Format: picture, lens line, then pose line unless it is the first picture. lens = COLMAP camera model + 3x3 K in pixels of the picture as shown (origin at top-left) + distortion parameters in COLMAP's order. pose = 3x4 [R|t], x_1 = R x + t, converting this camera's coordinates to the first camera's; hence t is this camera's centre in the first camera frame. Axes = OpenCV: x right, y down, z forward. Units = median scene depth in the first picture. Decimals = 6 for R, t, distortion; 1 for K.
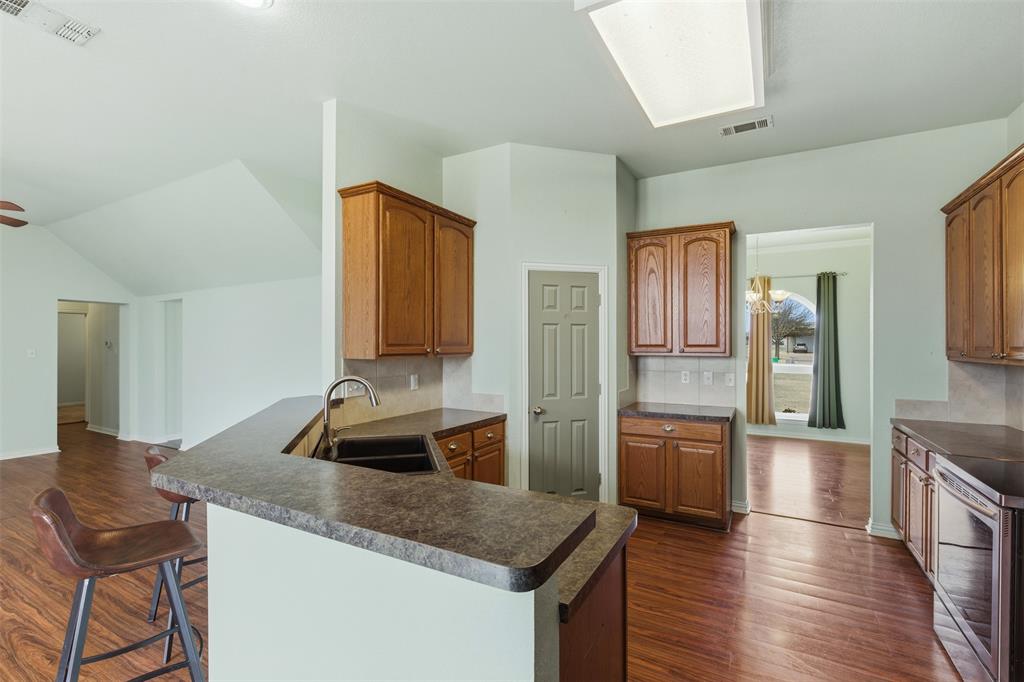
lens RADIAL K [[461.4, 0, 512.4], [0, 461.4, 346.0], [0, 0, 1]] dist [0.000574, -0.000018]
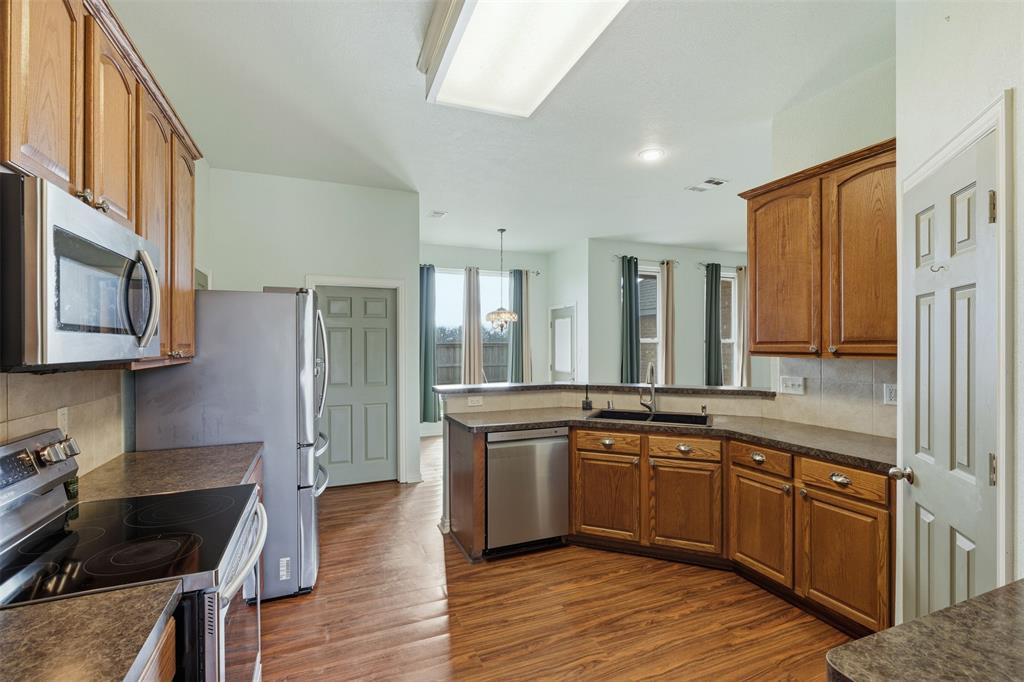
lens RADIAL K [[461.4, 0, 512.4], [0, 461.4, 346.0], [0, 0, 1]] dist [0.000574, -0.000018]
pose [[-0.618172, 0.001366, -0.786041, 0.822553], [0.000450, 0.999999, 0.001384, 0.002865], [0.786042, 0.000502, -0.618172, 1.137462]]
